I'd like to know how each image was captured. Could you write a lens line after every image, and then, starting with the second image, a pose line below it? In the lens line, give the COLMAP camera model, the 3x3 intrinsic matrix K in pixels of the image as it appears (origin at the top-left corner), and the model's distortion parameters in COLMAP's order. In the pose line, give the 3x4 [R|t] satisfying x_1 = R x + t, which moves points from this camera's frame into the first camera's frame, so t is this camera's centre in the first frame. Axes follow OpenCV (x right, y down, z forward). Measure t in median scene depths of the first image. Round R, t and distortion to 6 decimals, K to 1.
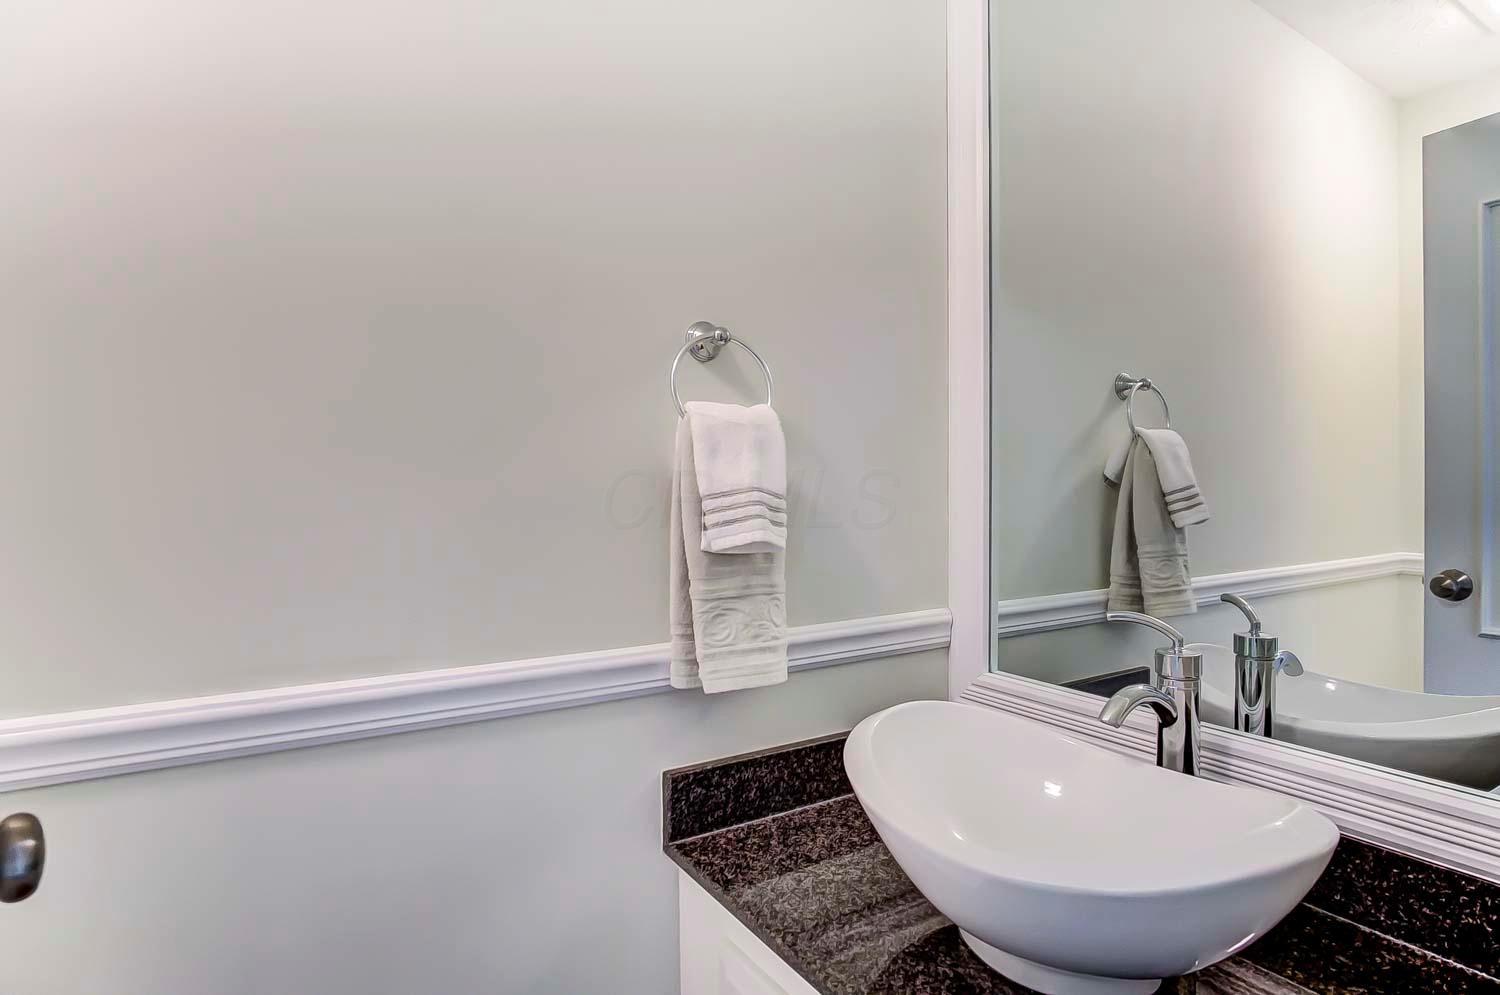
lens RADIAL K [[805.8, 0, 757.4], [0, 805.8, 491.8], [0, 0, 1]] dist [-0.036792, 0.010682]
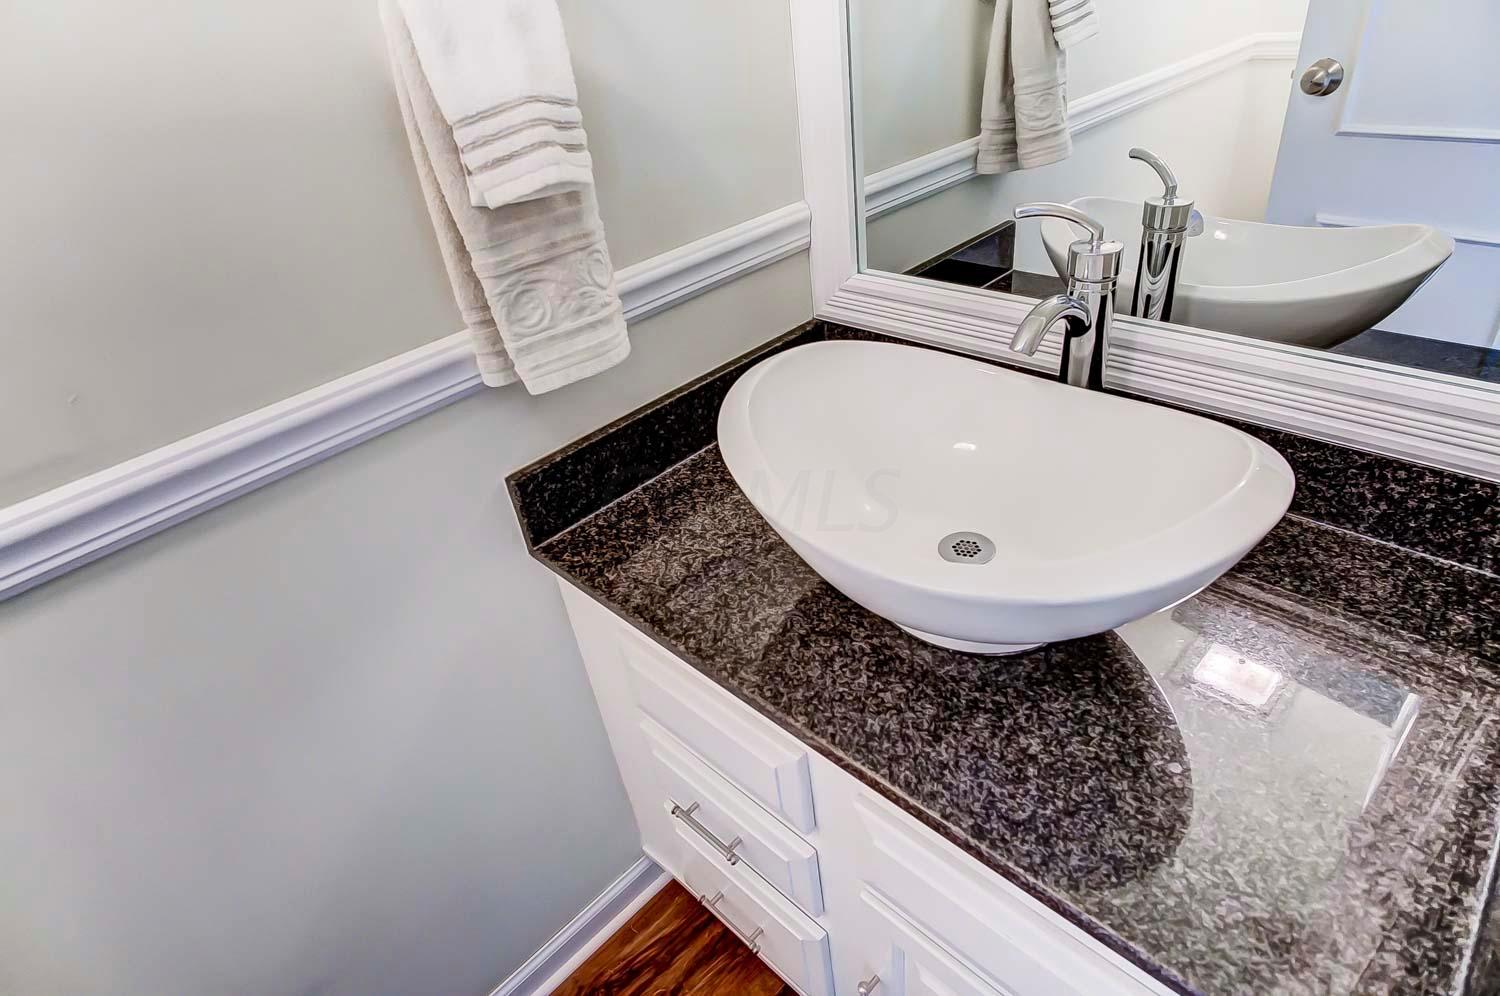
lens RADIAL K [[805.8, 0, 757.4], [0, 805.8, 492.3], [0, 0, 1]] dist [-0.036792, 0.010682]
pose [[0.965769, -0.215921, 0.143764, 0.013940], [0.108616, 0.839886, 0.531783, -0.058143], [-0.235569, -0.497964, 0.834589, 0.243502]]
